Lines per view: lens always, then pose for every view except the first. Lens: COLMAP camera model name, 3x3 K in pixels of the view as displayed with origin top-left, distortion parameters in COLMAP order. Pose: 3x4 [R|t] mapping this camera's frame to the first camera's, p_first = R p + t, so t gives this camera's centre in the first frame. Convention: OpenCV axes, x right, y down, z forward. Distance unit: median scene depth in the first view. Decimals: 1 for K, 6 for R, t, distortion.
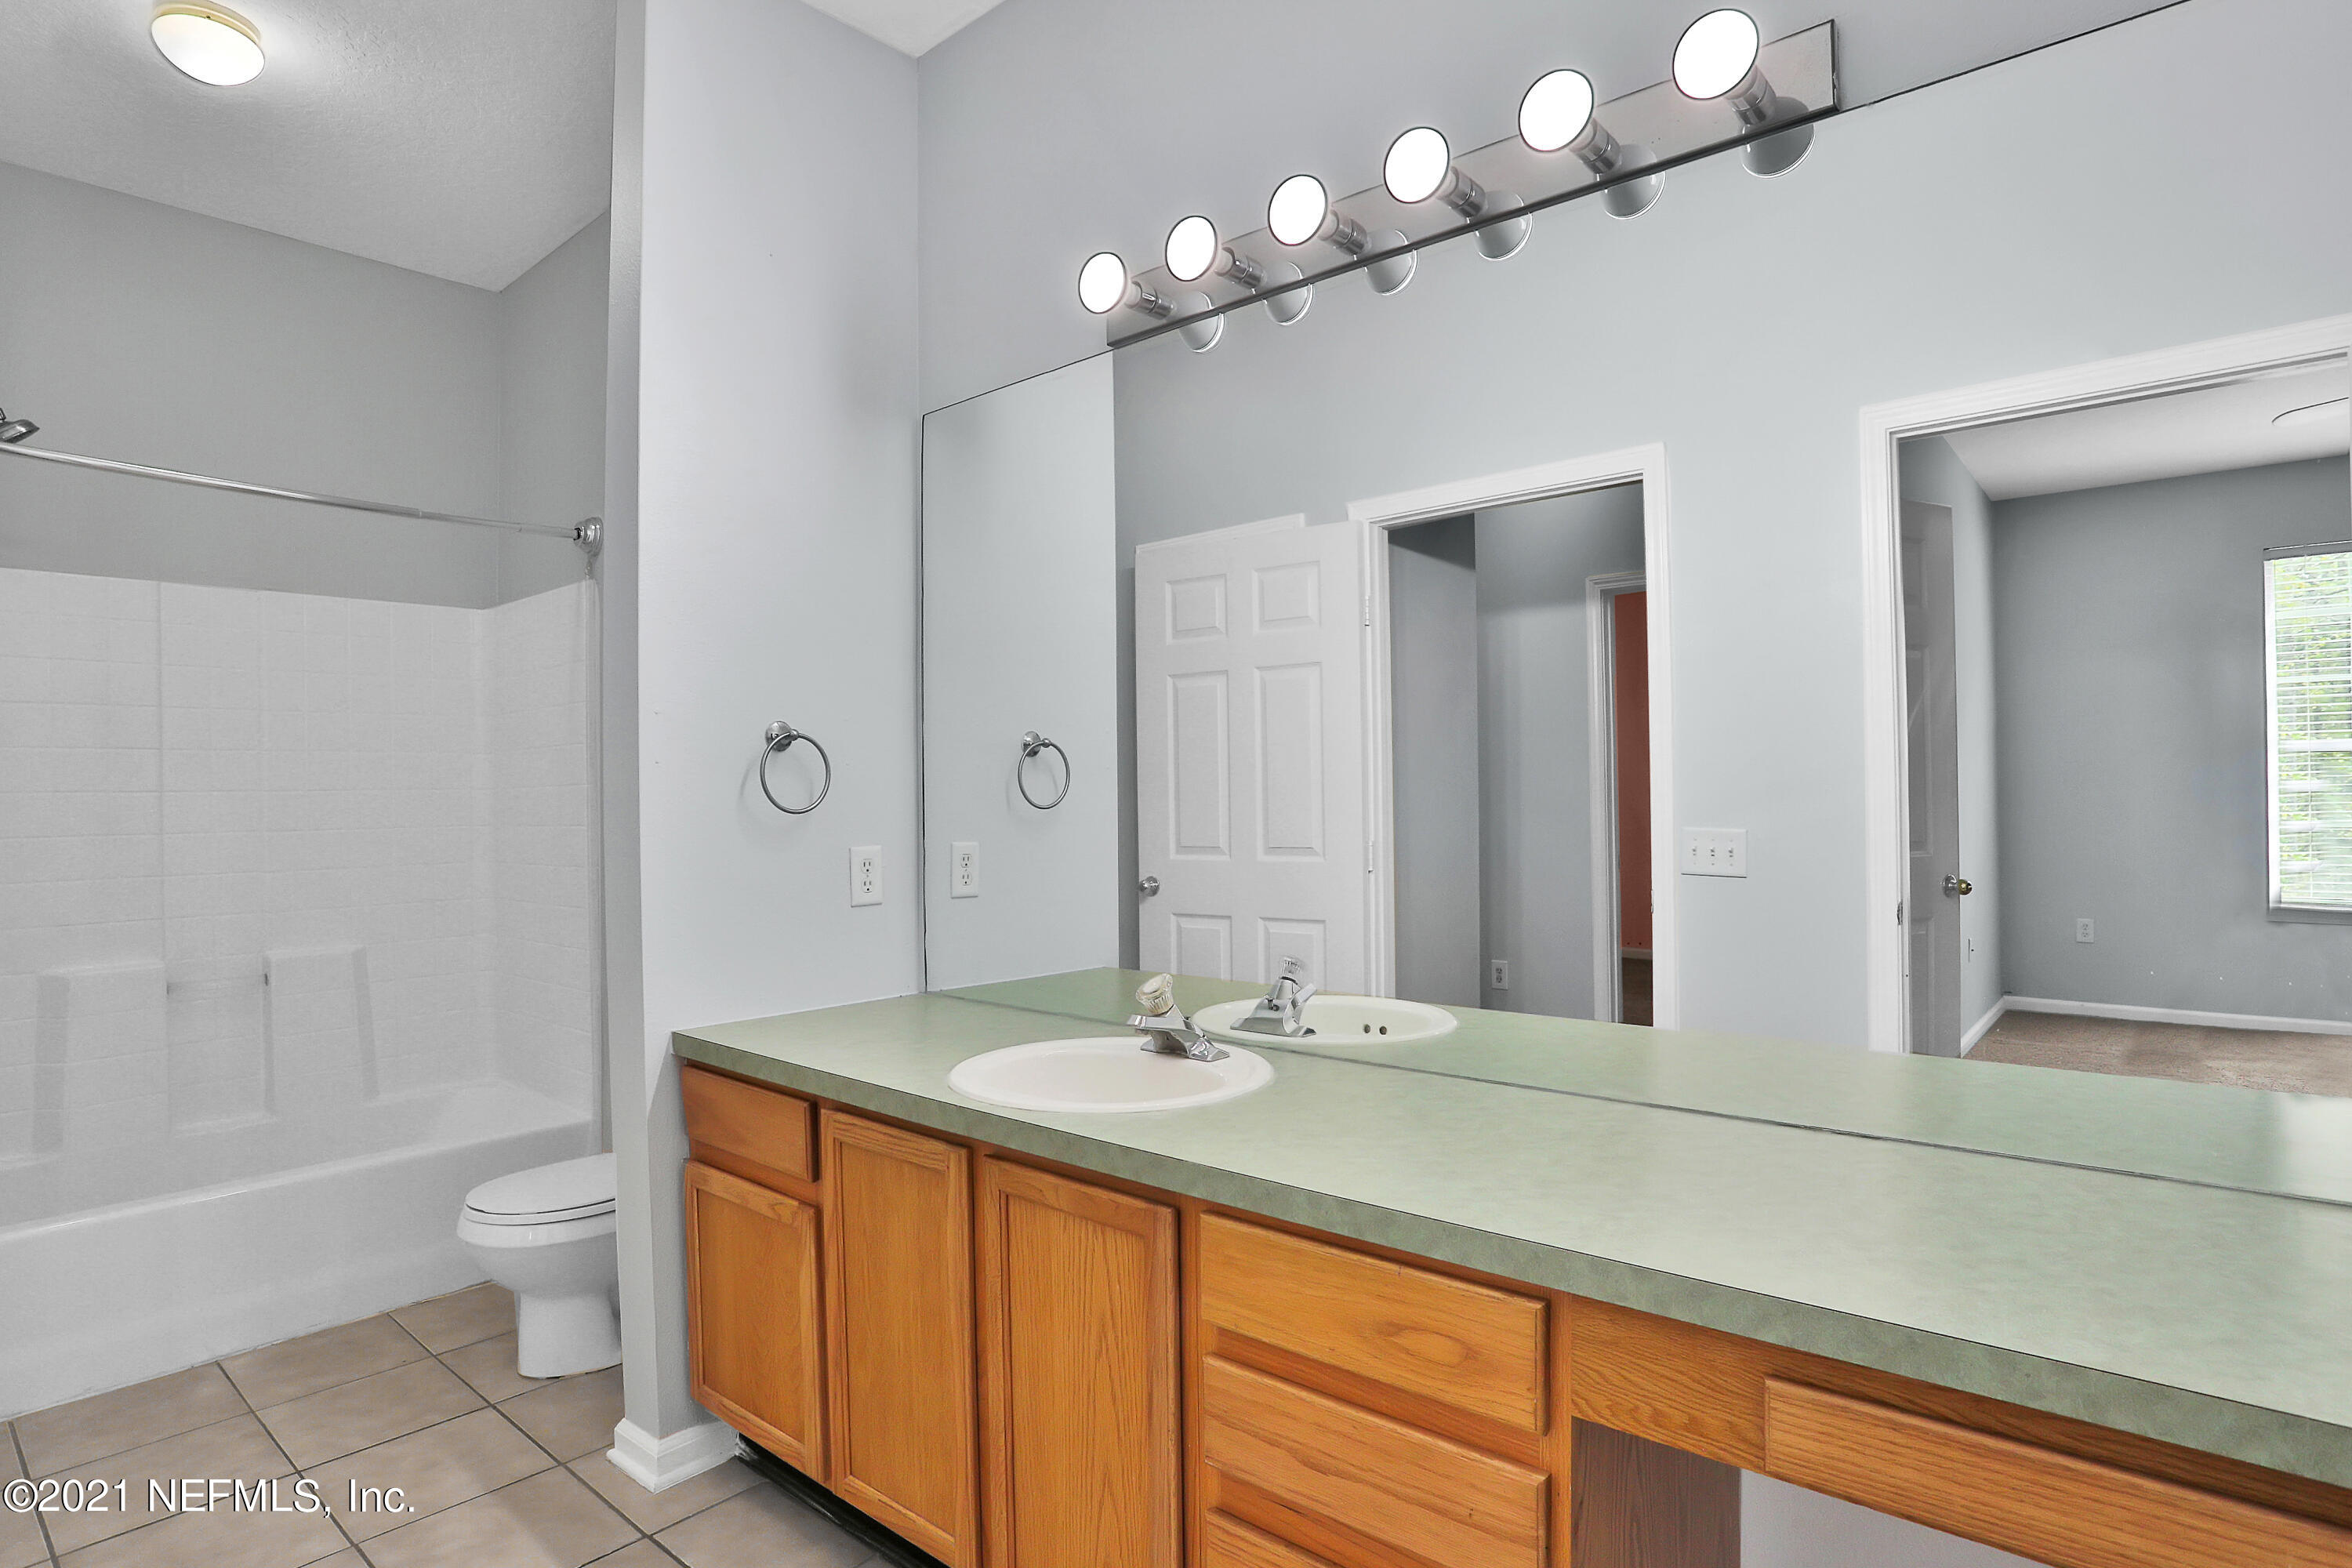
lens RADIAL K [[1256.0, 0, 1179.4], [0, 1256.0, 790.3], [0, 0, 1]] dist [-0.051672, 0.027224]
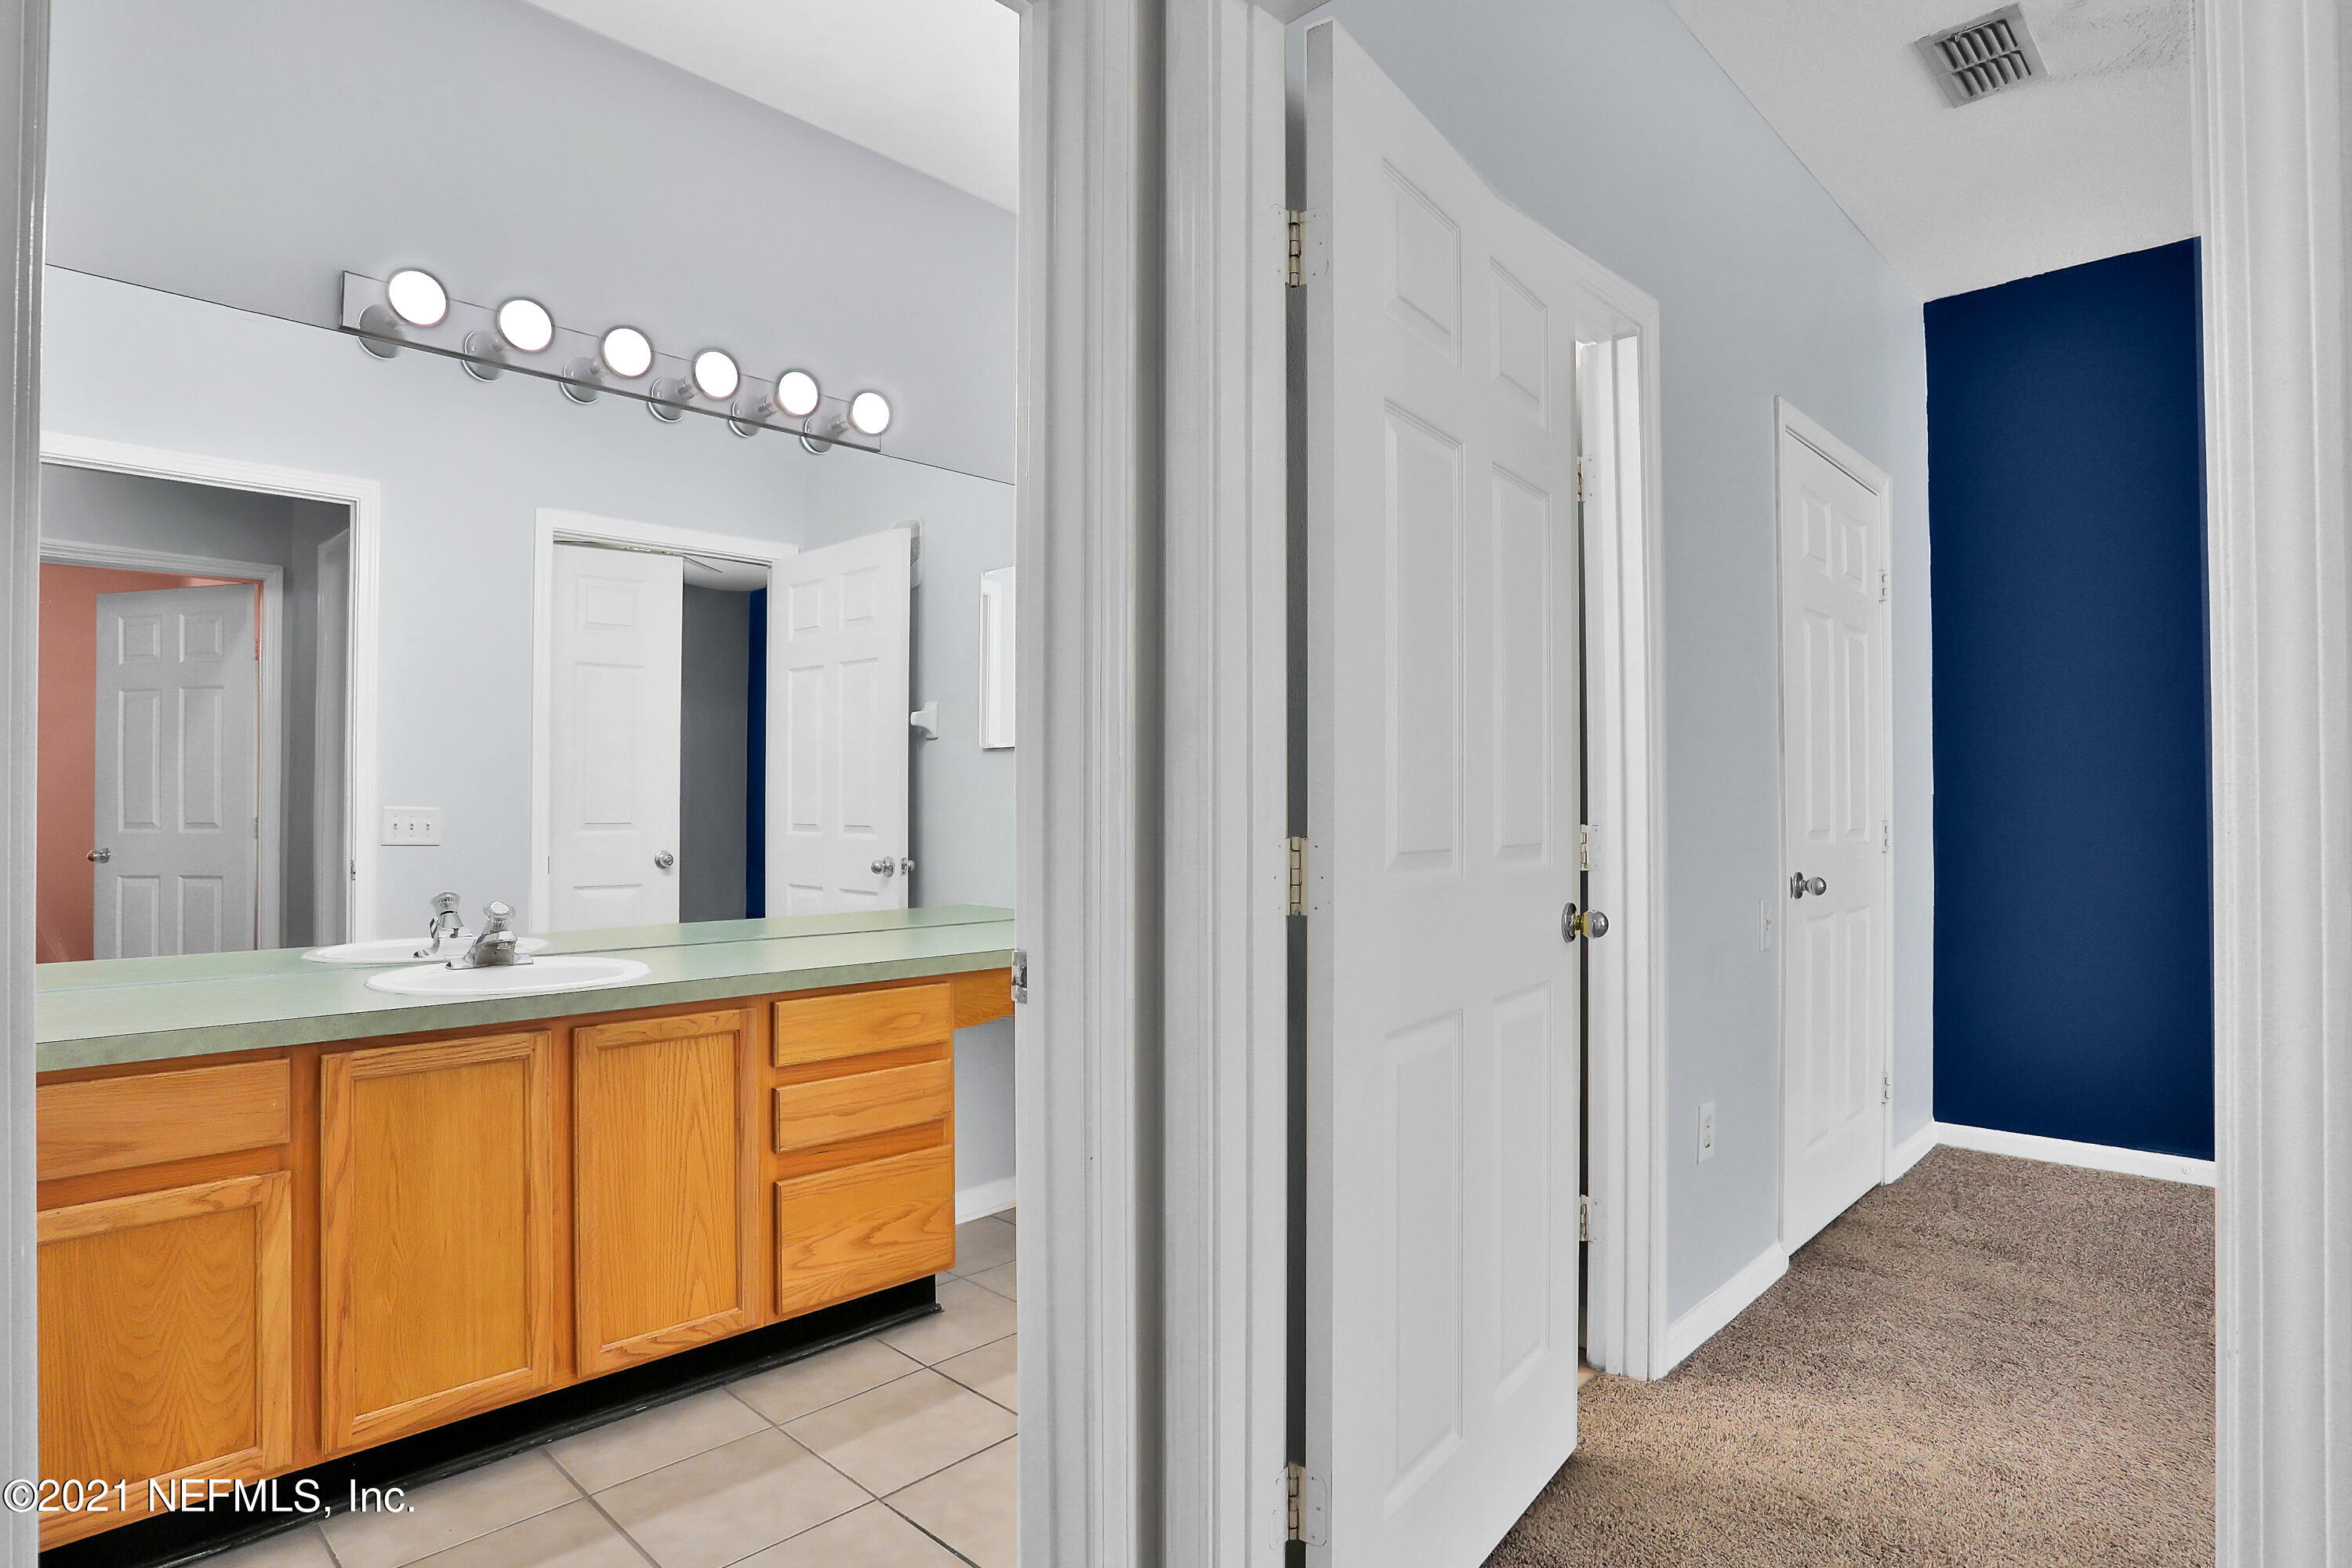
lens RADIAL K [[1256.0, 0, 1179.4], [0, 1256.0, 790.3], [0, 0, 1]] dist [-0.051672, 0.027224]
pose [[0.034592, 0.025060, 0.999087, -1.533359], [-0.006492, 0.999670, -0.024850, 0.085267], [-0.999380, -0.005627, 0.034744, 0.374496]]
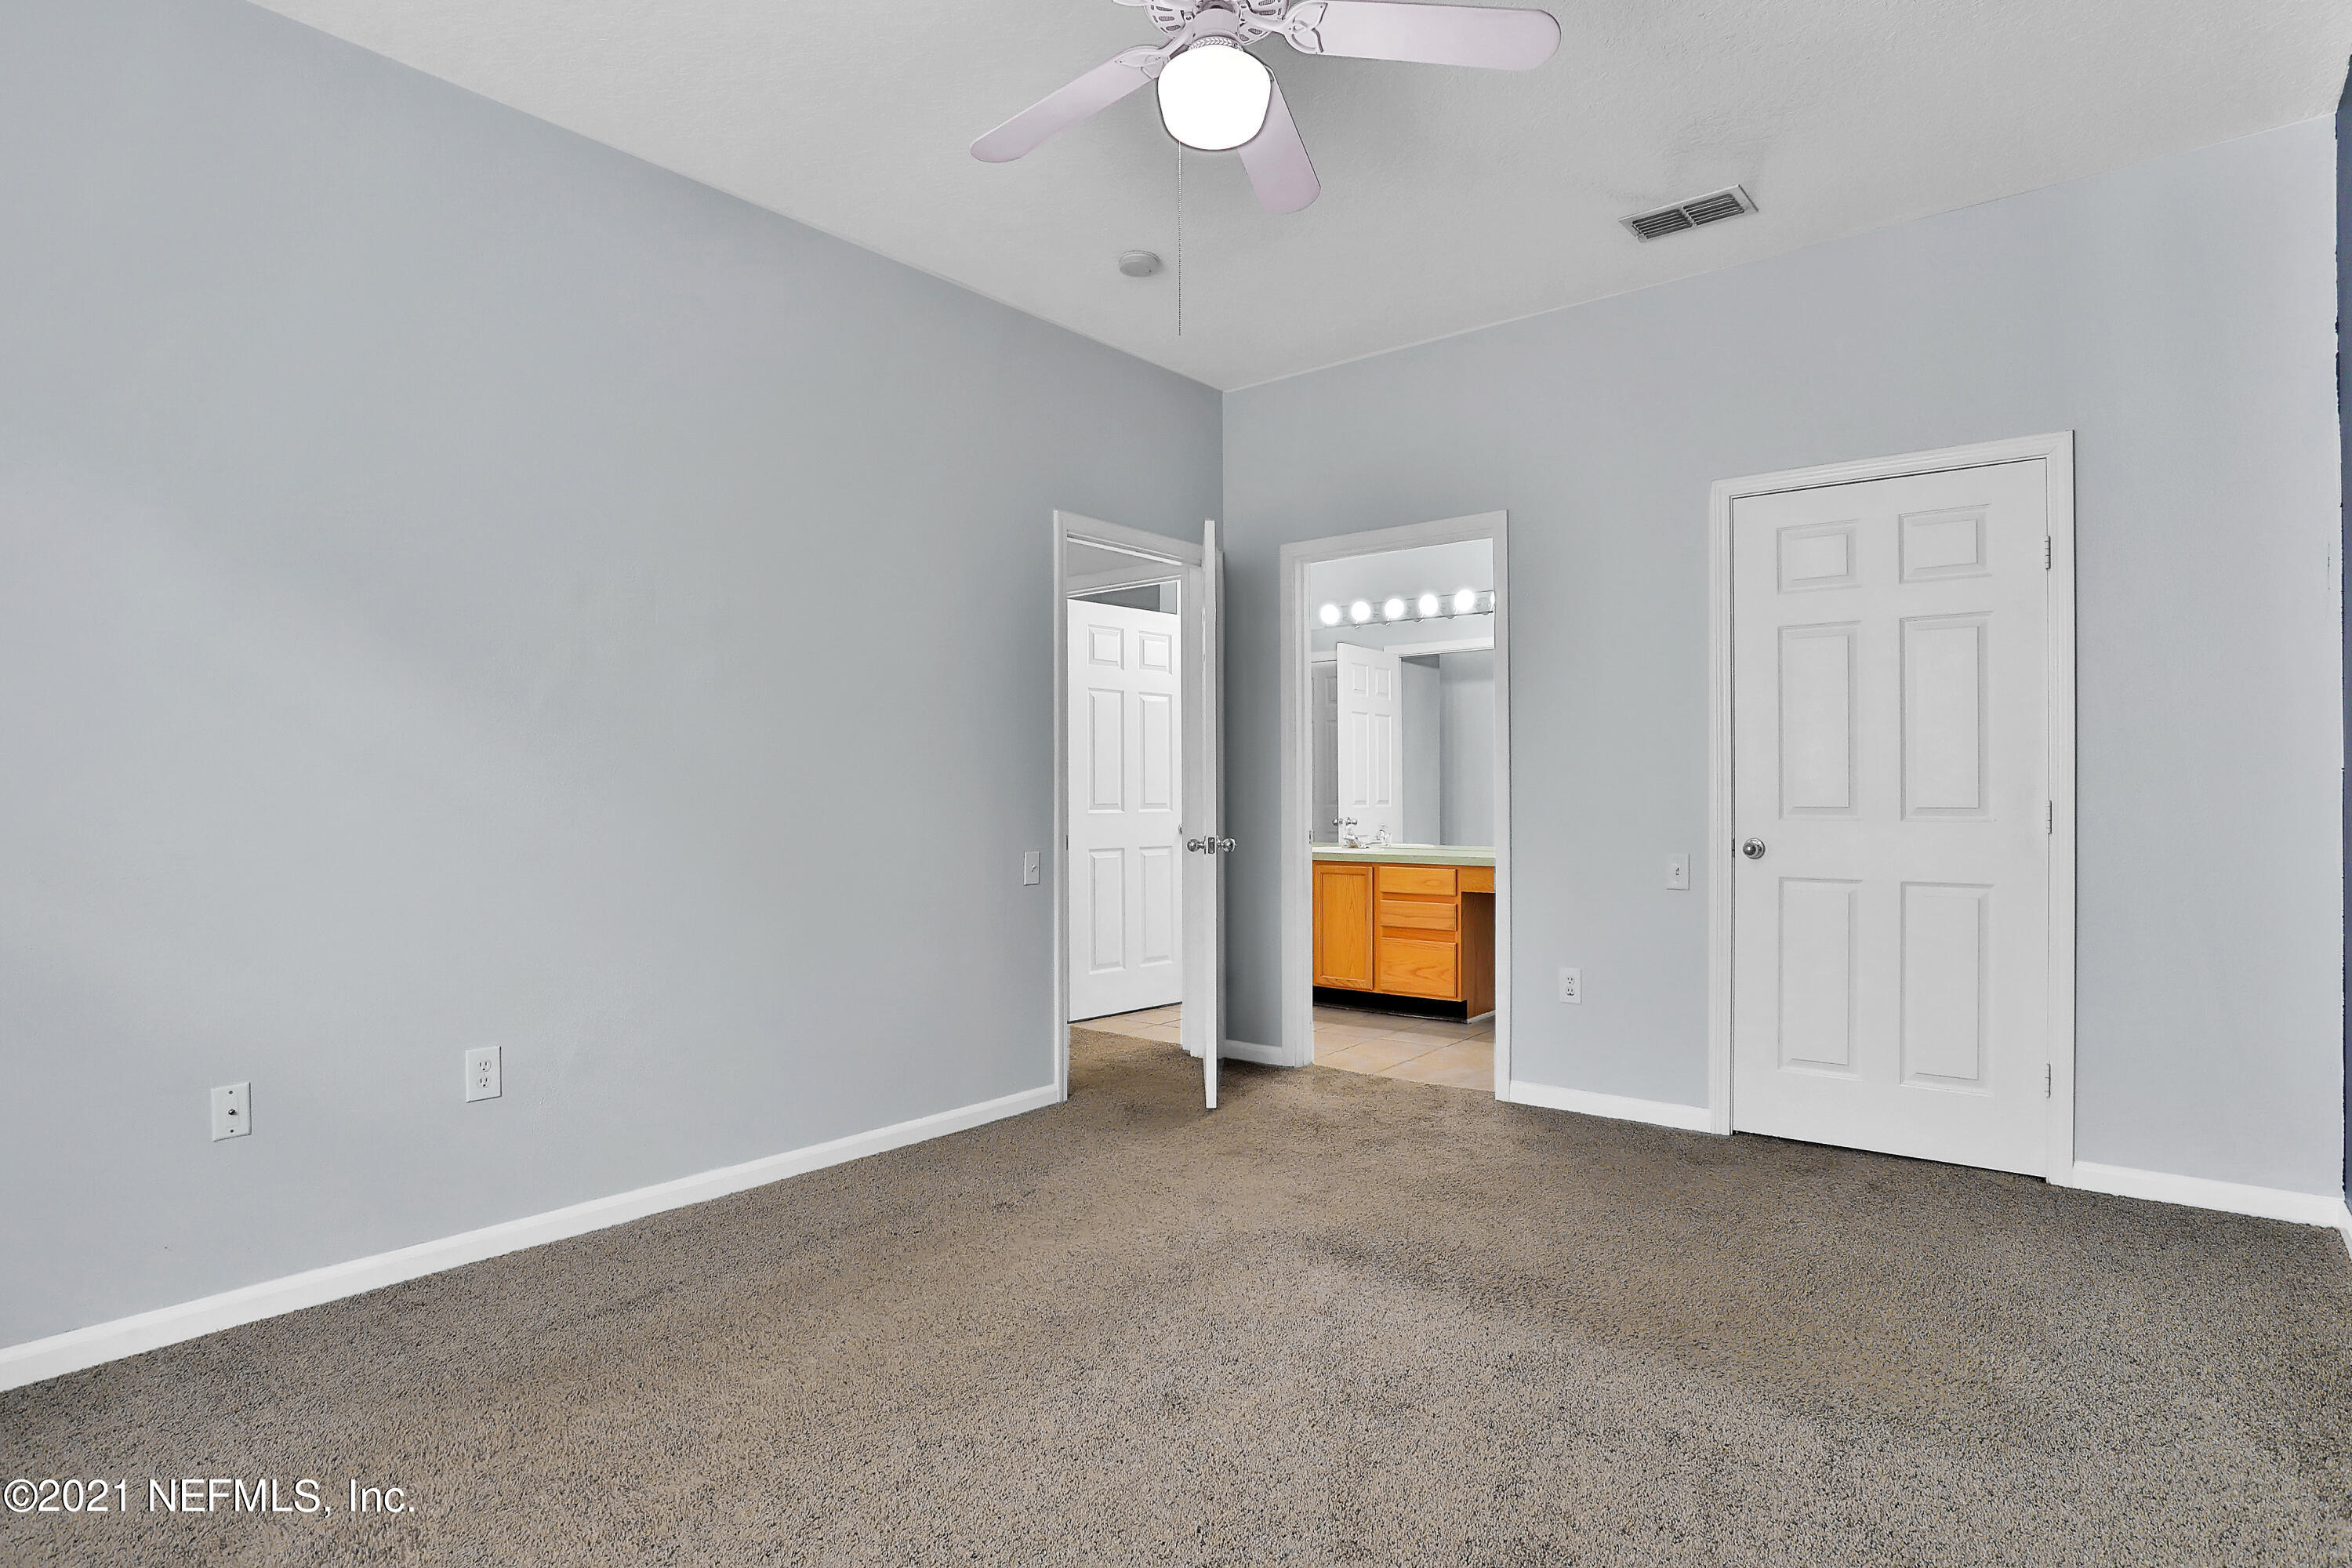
lens RADIAL K [[1256.0, 0, 1179.4], [0, 1256.0, 790.3], [0, 0, 1]] dist [-0.051672, 0.027224]
pose [[0.999224, 0.017943, 0.035066, -0.772461], [-0.017796, 0.999831, -0.004510, 0.101211], [-0.035141, 0.003883, 0.999375, -3.085478]]
